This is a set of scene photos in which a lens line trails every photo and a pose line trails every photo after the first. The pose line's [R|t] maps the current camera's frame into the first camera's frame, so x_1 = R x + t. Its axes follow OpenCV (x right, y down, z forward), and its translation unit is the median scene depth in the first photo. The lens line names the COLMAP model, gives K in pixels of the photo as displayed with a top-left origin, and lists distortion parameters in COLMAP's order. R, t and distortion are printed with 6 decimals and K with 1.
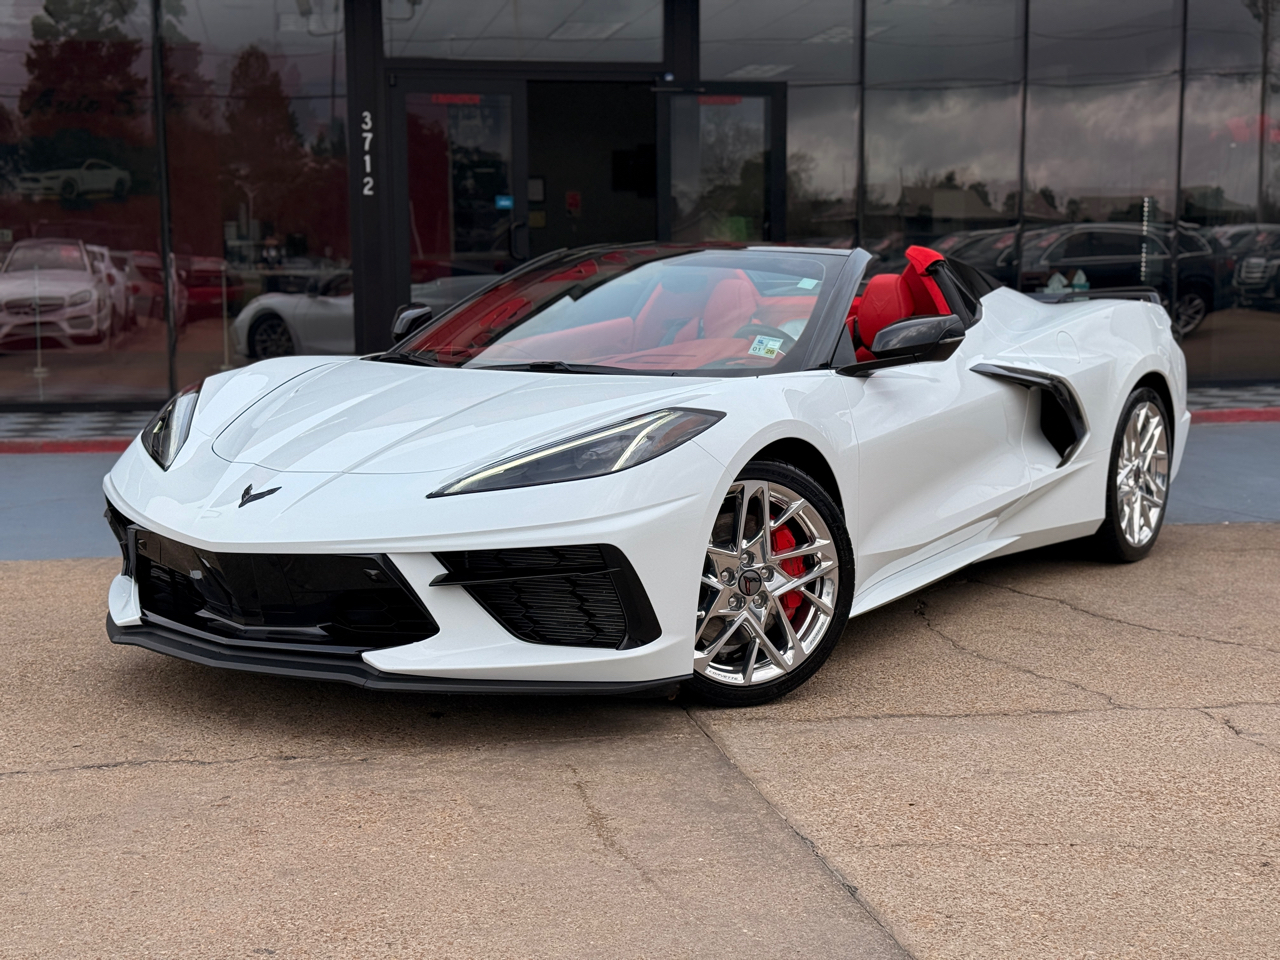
lens RADIAL K [[1763.2, 0, 640.0], [0, 1763.2, 480.0], [0, 0, 1]] dist [0.228528, -0.547273]
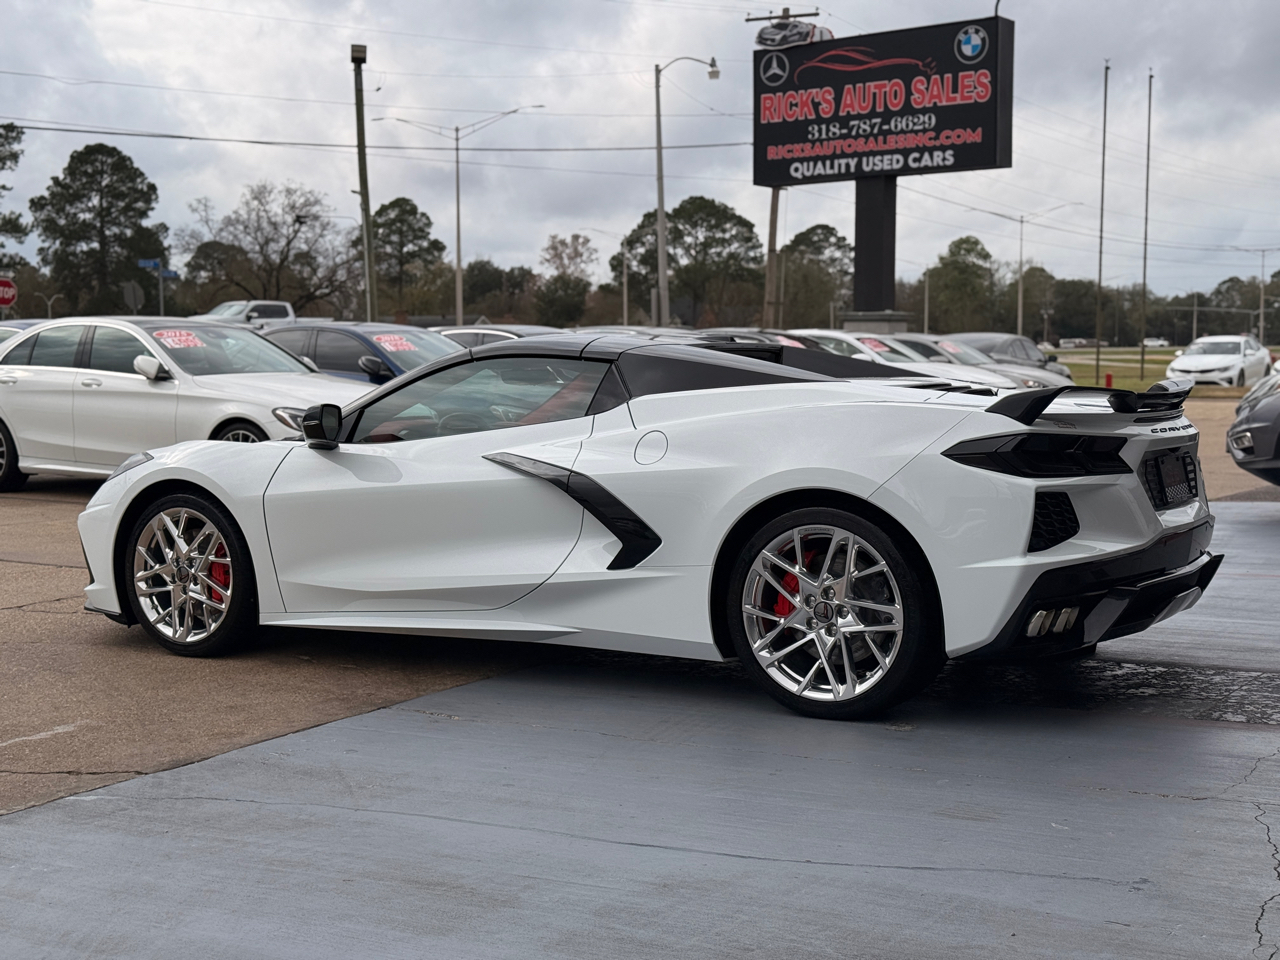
lens RADIAL K [[1763.2, 0, 640.0], [0, 1763.2, 480.0], [0, 0, 1]] dist [0.228528, -0.547273]
pose [[0.056960, 0.063777, -0.996337, 1.644096], [-0.107754, 0.992521, 0.057372, -0.154814], [0.992545, 0.104092, 0.063406, 1.311827]]
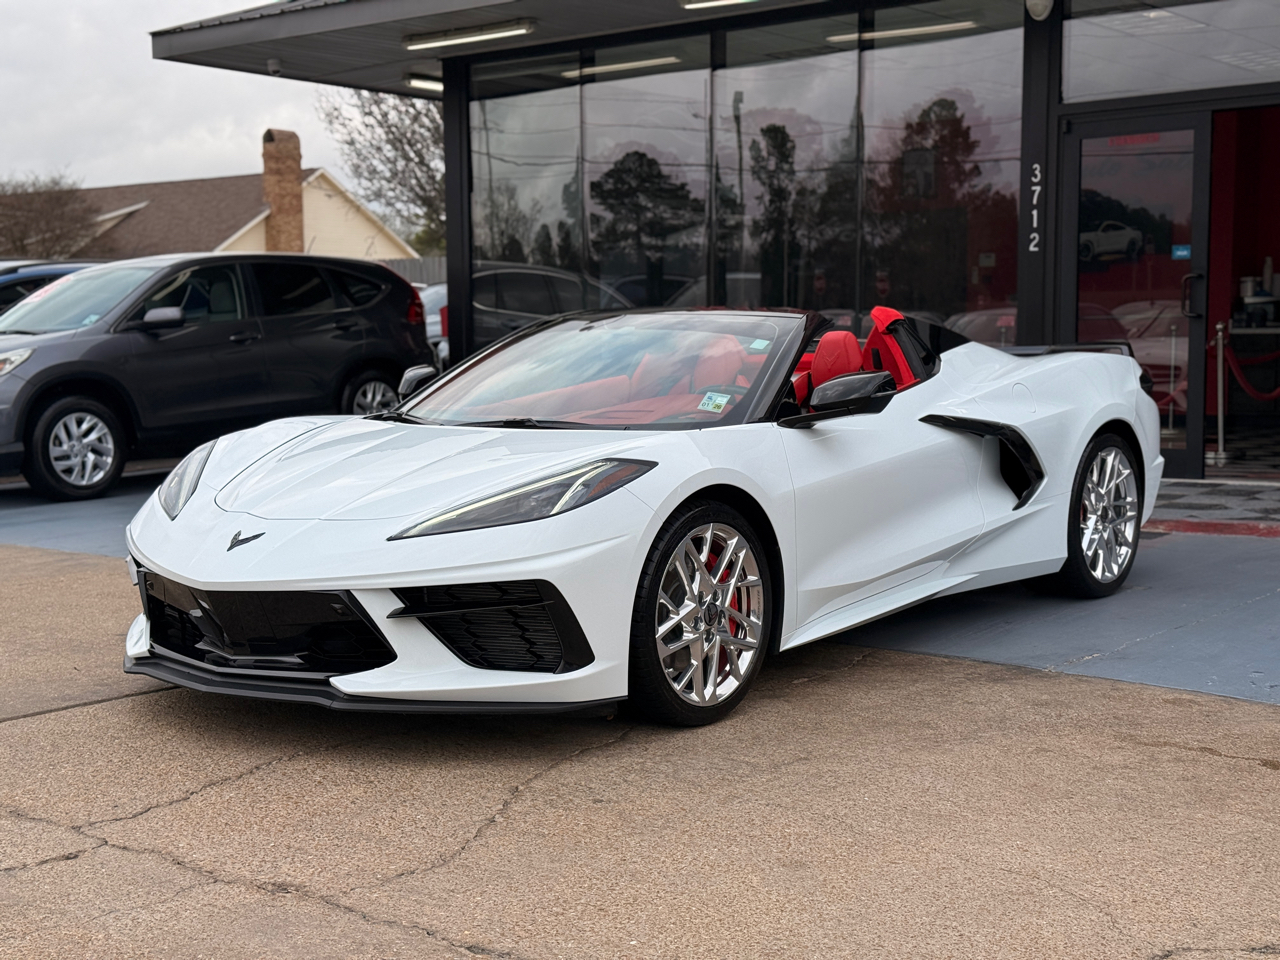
lens RADIAL K [[1763.2, 0, 640.0], [0, 1763.2, 480.0], [0, 0, 1]] dist [0.228528, -0.547273]
pose [[0.998063, -0.011439, -0.061154, 0.103722], [0.009699, 0.999541, -0.028685, 0.004945], [0.061454, 0.028037, 0.997716, -0.116164]]
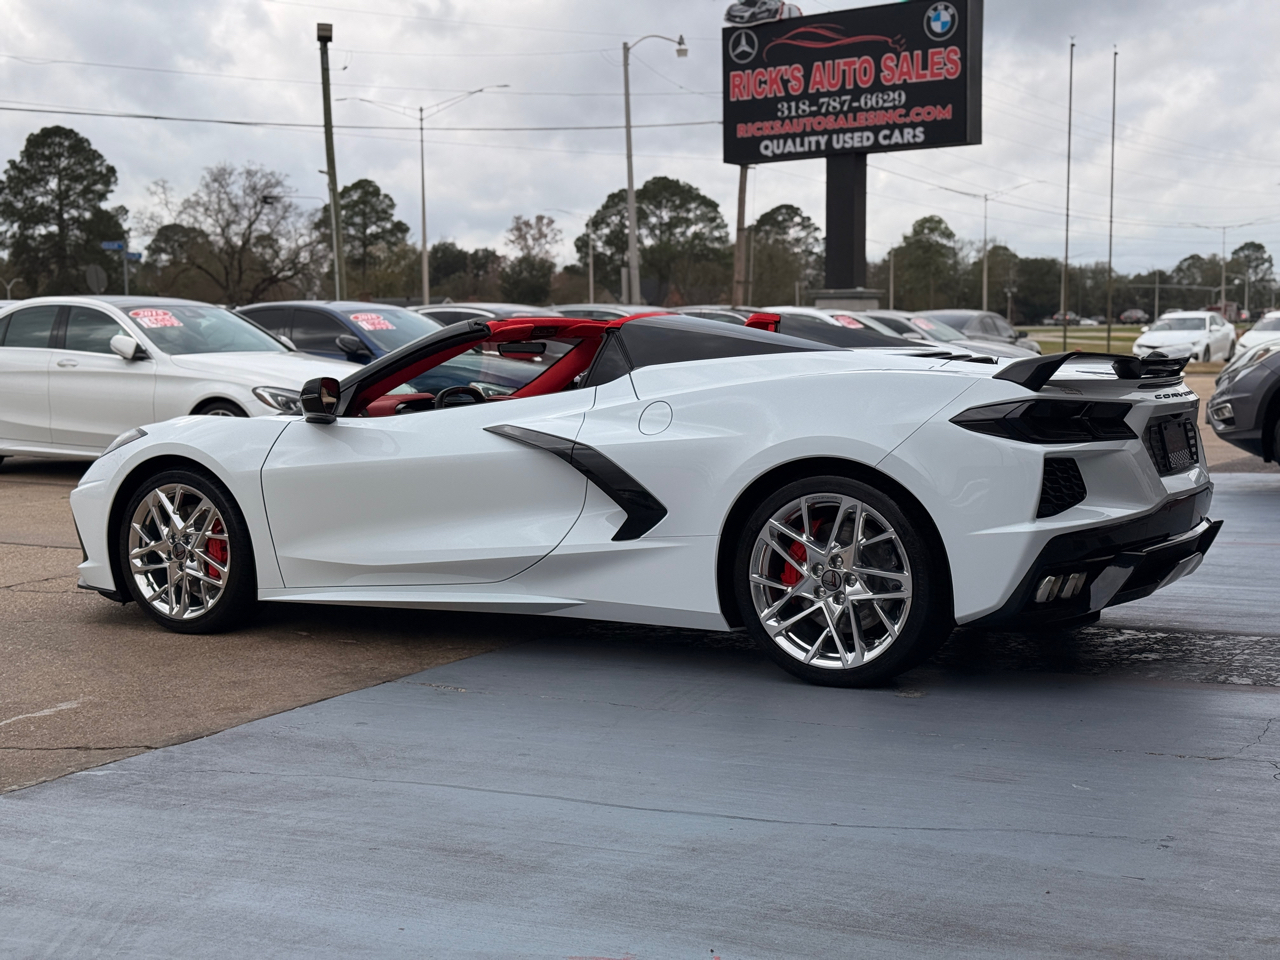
lens RADIAL K [[1763.2, 0, 640.0], [0, 1763.2, 480.0], [0, 0, 1]] dist [0.228528, -0.547273]
pose [[0.076465, 0.073766, -0.994340, 1.639985], [-0.100510, 0.992750, 0.065919, -0.143935], [0.991993, 0.094900, 0.083325, 1.284776]]
